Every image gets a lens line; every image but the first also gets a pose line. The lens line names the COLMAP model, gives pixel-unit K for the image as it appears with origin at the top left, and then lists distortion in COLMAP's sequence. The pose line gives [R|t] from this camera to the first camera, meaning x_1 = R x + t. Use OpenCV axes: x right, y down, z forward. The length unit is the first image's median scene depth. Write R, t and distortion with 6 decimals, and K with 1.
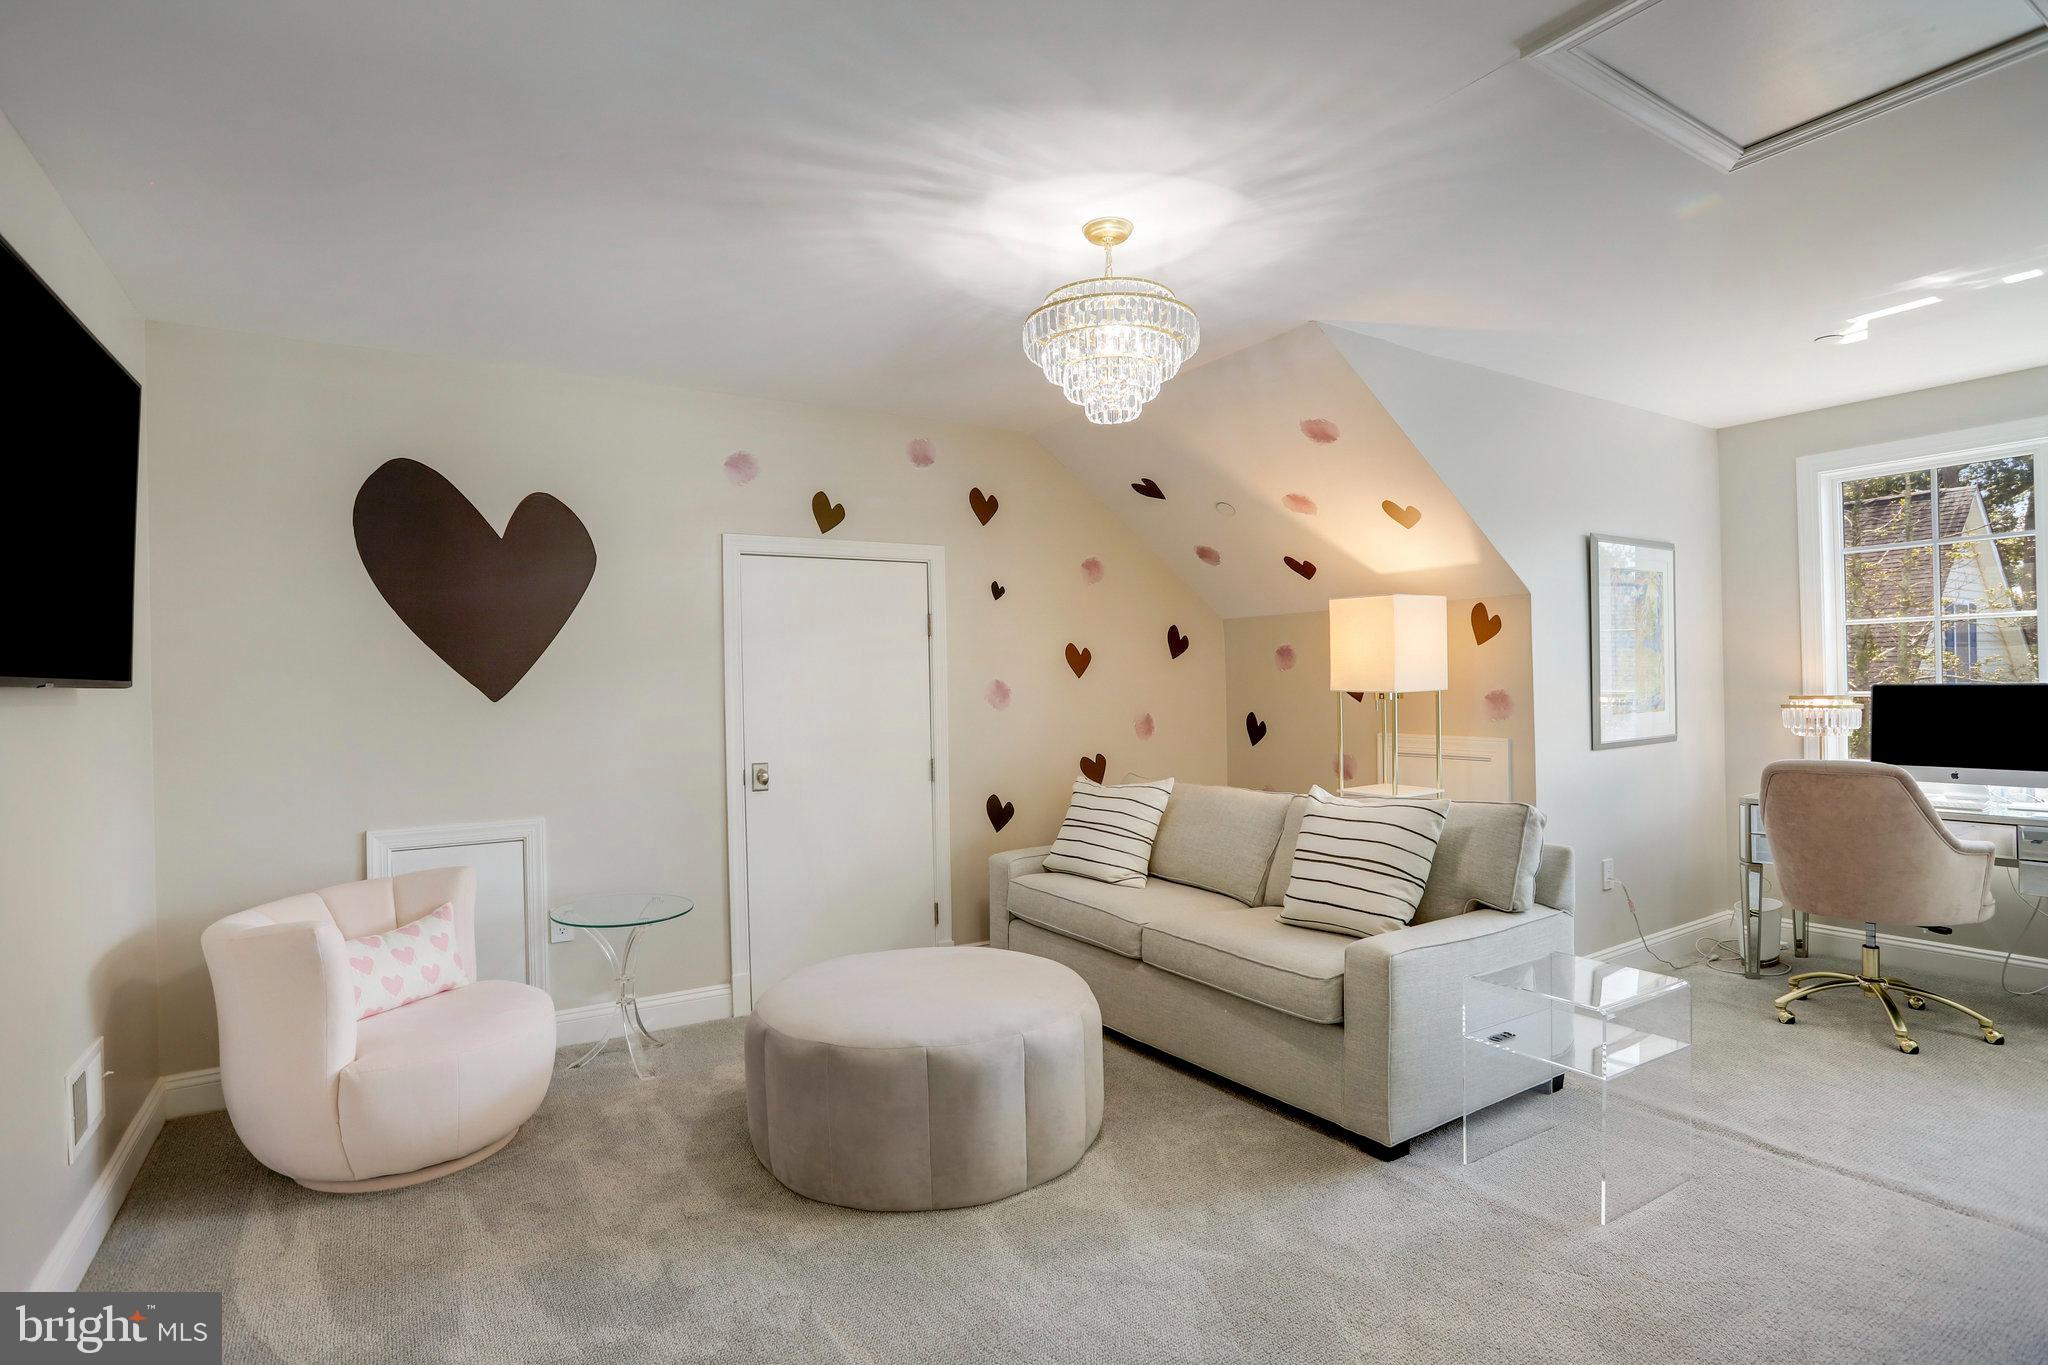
lens RADIAL K [[1041.2, 0, 1033.7], [0, 1041.2, 679.8], [0, 0, 1]] dist [-0.063120, 0.027723]
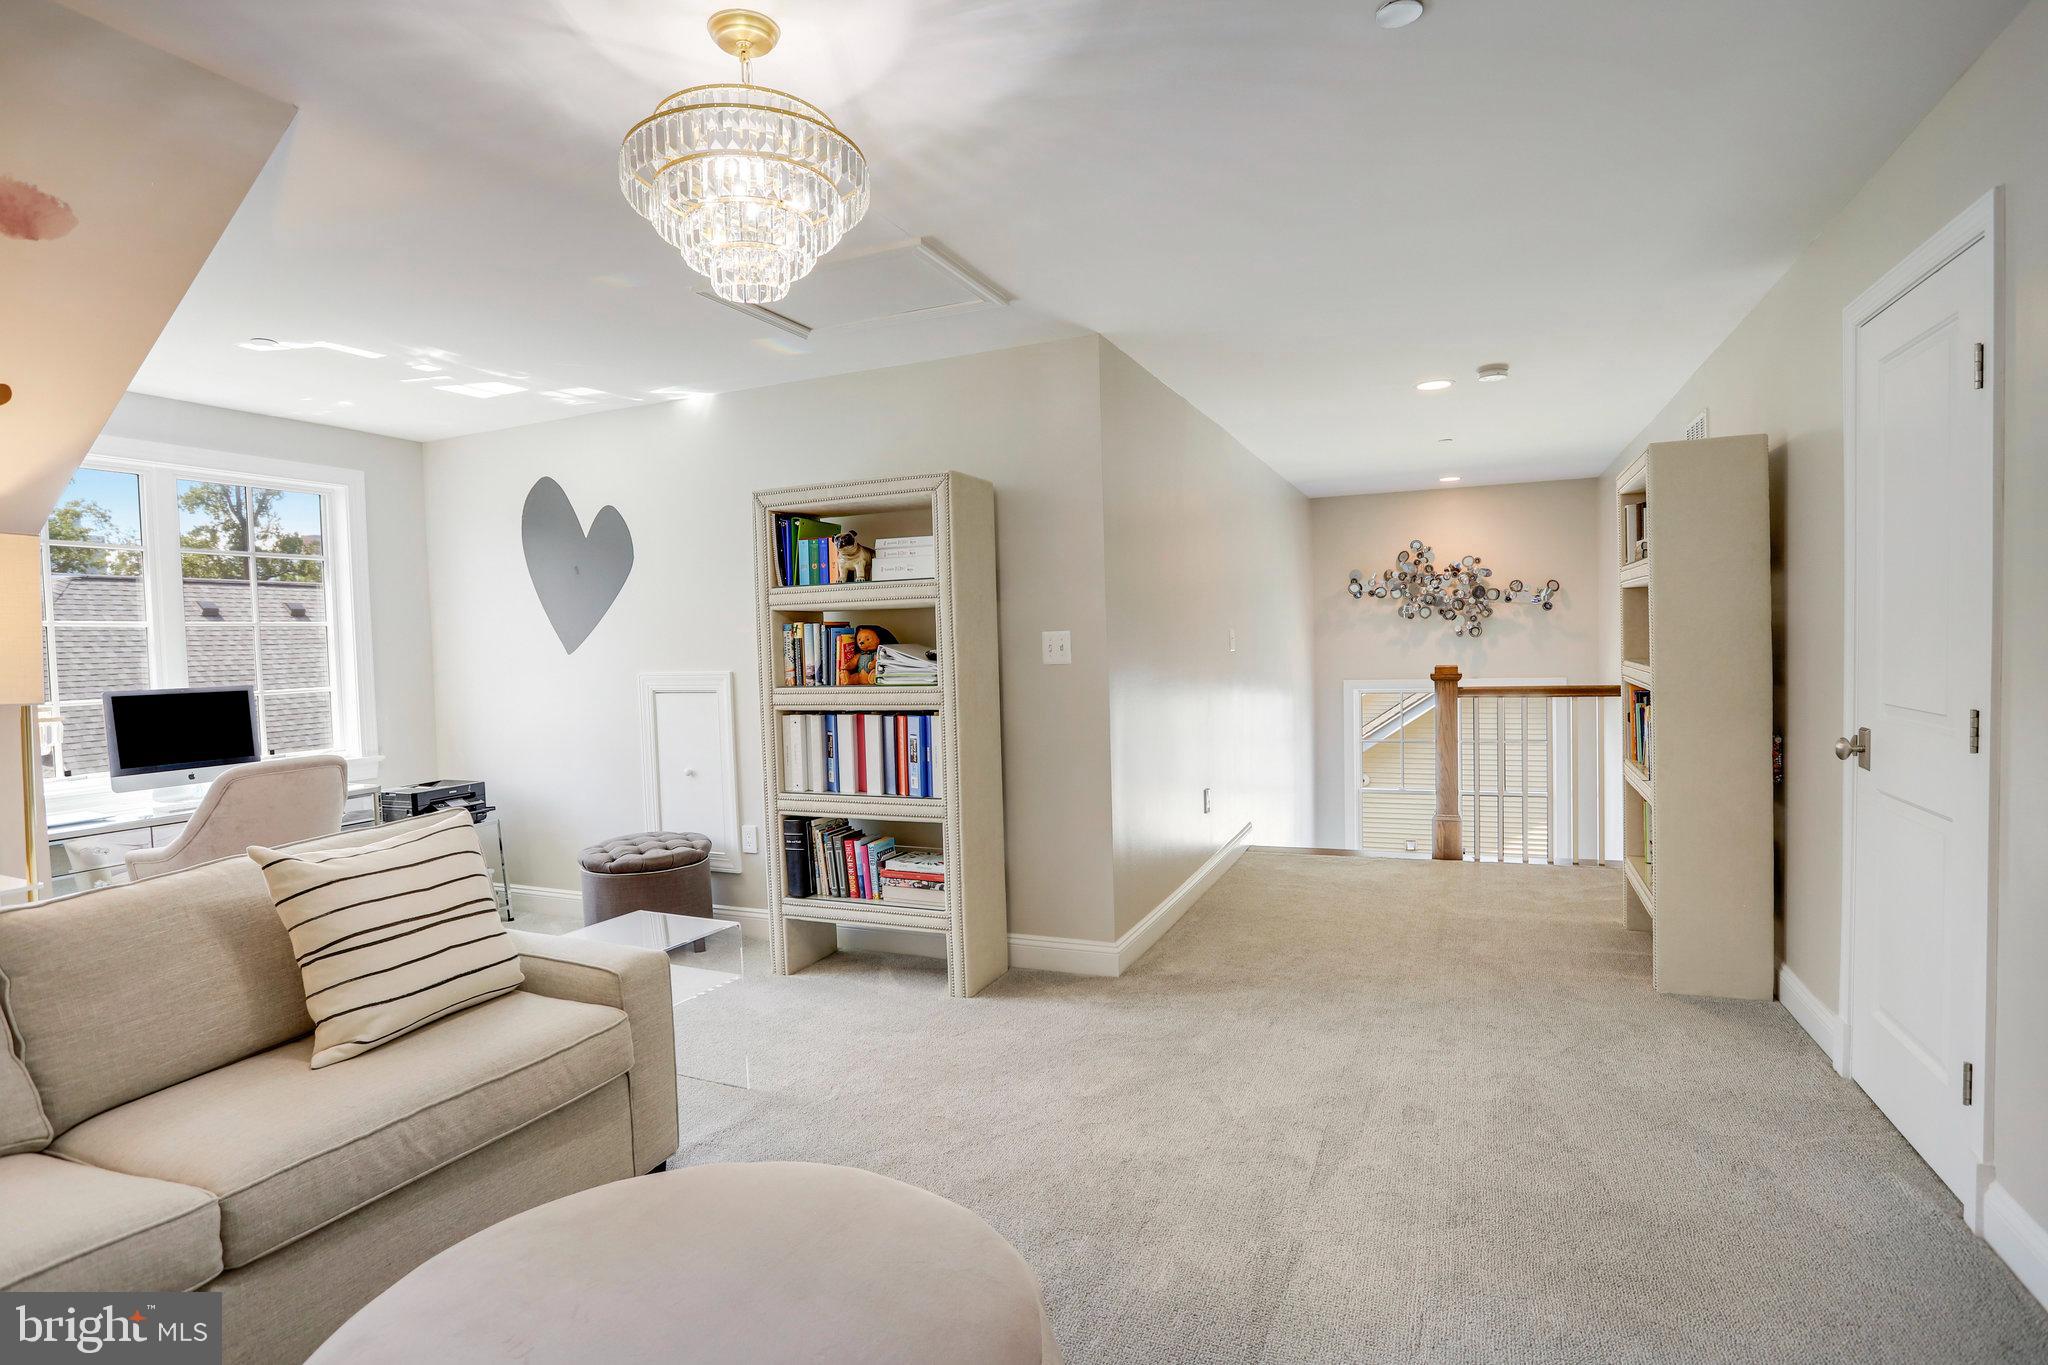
lens RADIAL K [[1041.2, 0, 1033.7], [0, 1041.2, 679.8], [0, 0, 1]] dist [-0.063120, 0.027723]
pose [[-0.567076, 0.006598, 0.823639, -0.546829], [0.038139, 0.999106, 0.018256, 0.011895], [-0.822782, 0.041766, -0.566820, 1.089472]]
